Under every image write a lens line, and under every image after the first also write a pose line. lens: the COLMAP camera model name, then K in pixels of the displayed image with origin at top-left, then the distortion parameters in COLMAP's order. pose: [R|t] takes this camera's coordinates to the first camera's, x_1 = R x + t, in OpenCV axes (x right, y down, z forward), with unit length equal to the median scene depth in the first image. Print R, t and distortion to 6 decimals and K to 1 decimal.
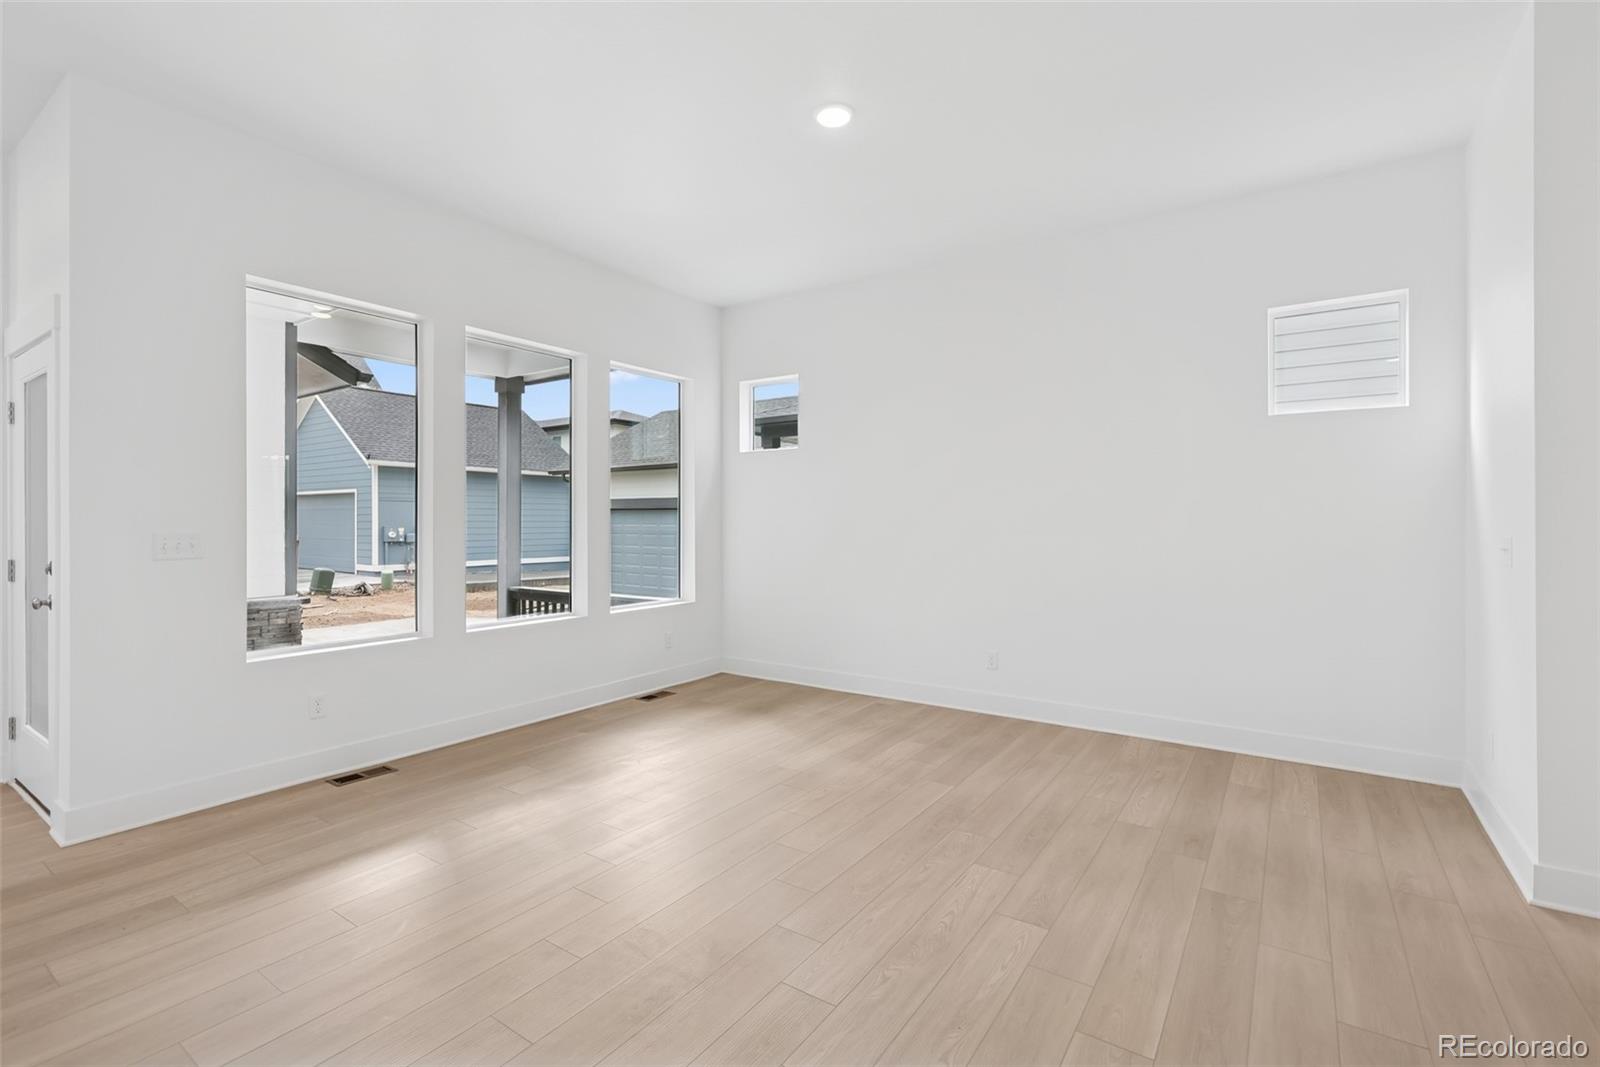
lens RADIAL K [[719.0, 0, 798.4], [0, 719.0, 529.0], [0, 0, 1]] dist [-0.005356, 0.003180]
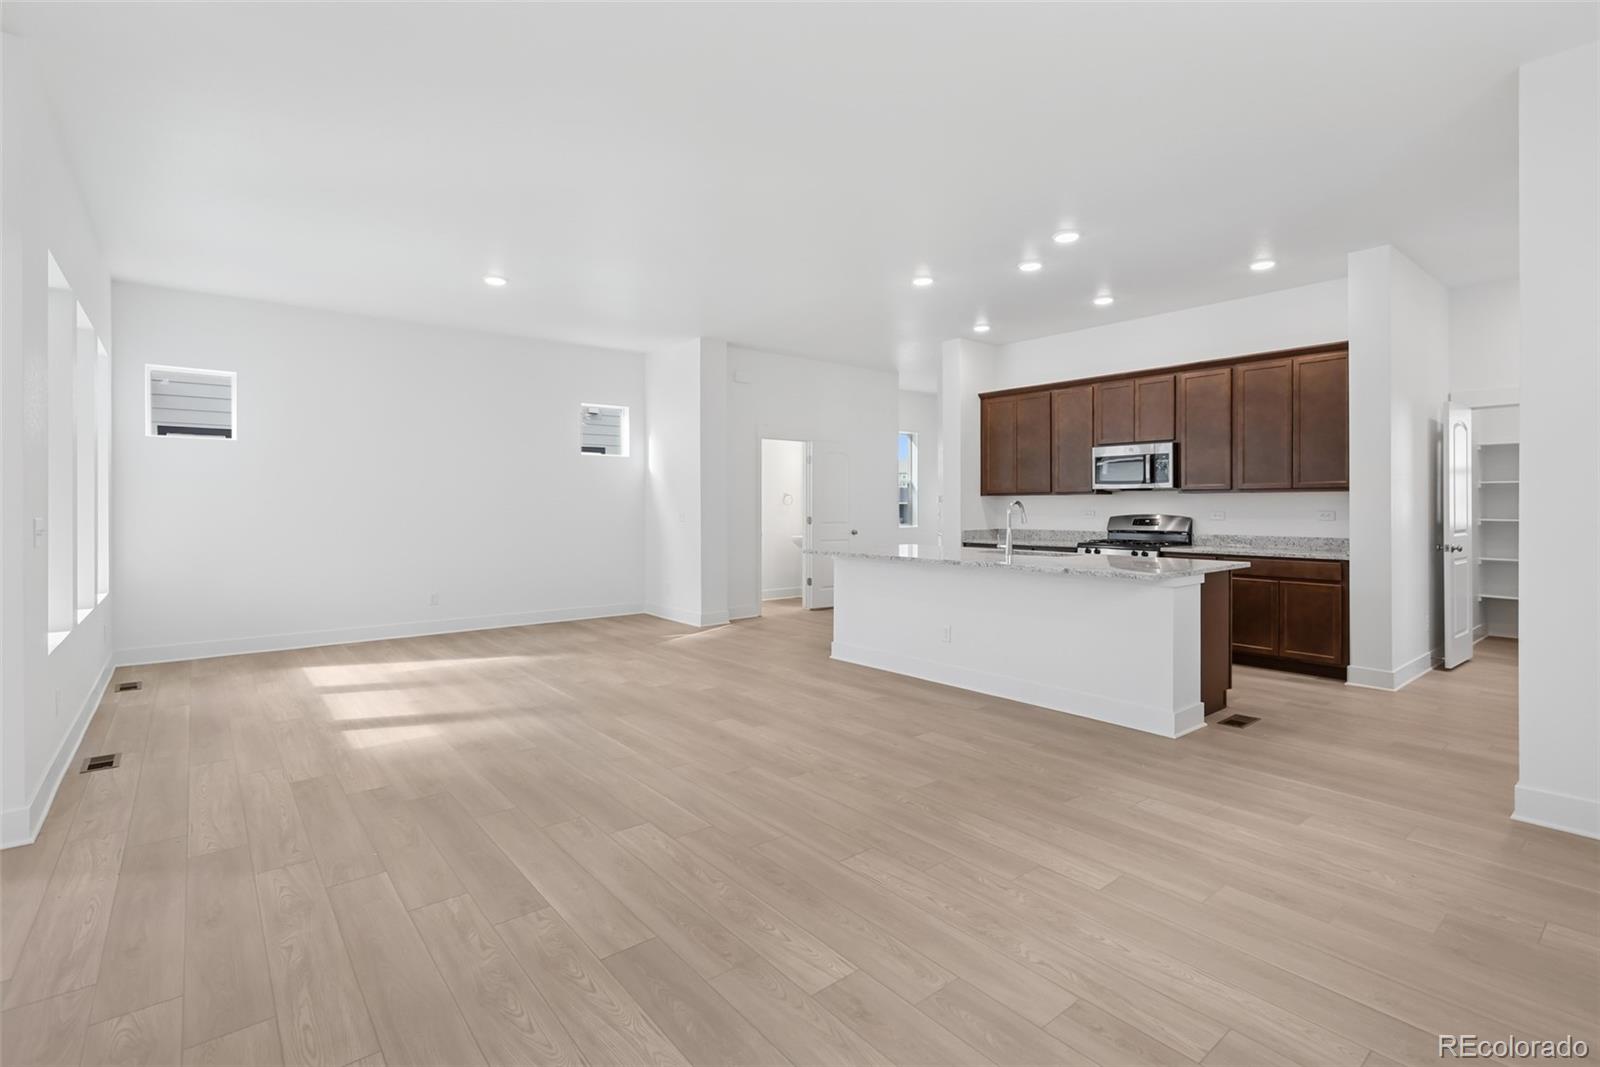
lens RADIAL K [[738.8, 0, 796.1], [0, 738.8, 505.8], [0, 0, 1]] dist [-0.000267, 0.000499]
pose [[0.269474, -0.000201, 0.963008, -1.292762], [0.006815, 0.999975, -0.001699, -0.003944], [-0.962984, 0.007021, 0.269469, -0.197945]]
